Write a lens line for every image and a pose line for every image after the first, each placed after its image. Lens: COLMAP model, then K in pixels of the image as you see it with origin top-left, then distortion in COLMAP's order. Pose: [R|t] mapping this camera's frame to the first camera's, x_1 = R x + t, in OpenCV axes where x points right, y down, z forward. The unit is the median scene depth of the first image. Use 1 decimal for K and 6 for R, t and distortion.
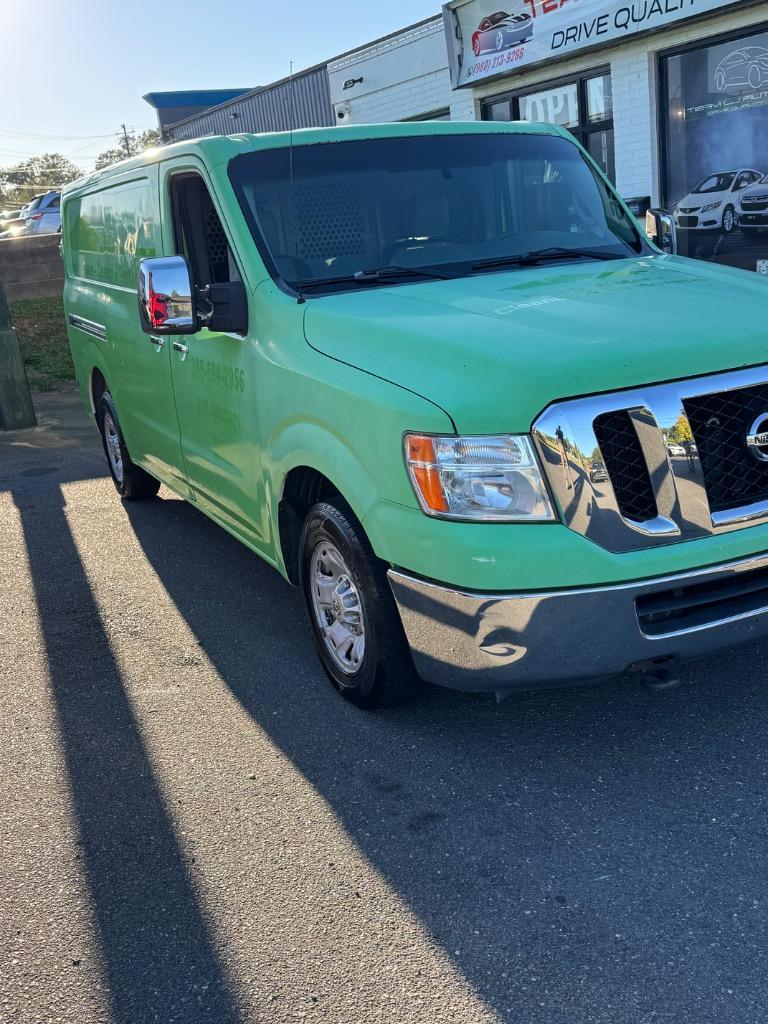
lens RADIAL K [[1072.4, 0, 387.3], [0, 1072.4, 508.7], [0, 0, 1]] dist [0.029419, 0.000000]
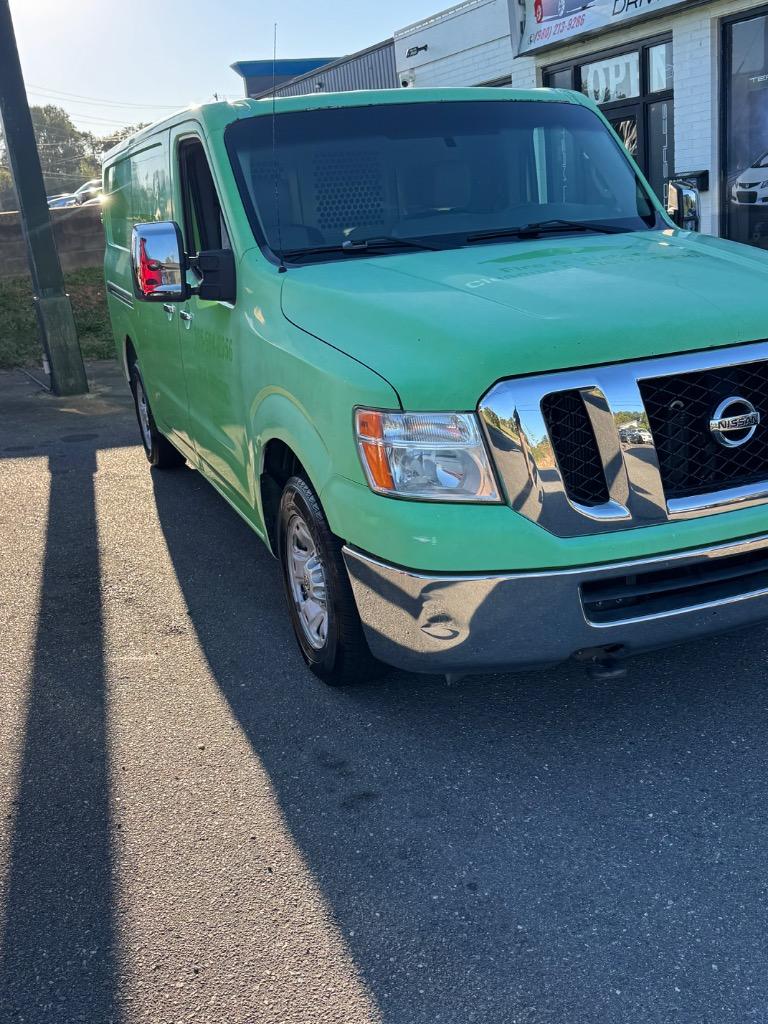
lens RADIAL K [[1072.4, 0, 389.5], [0, 1072.4, 521.1], [0, 0, 1]] dist [0.029419, 0.000000]
pose [[0.996613, 0.036459, -0.073705, 0.103756], [-0.033987, 0.998826, 0.034530, -0.001302], [0.074878, -0.031908, 0.996682, 0.019119]]
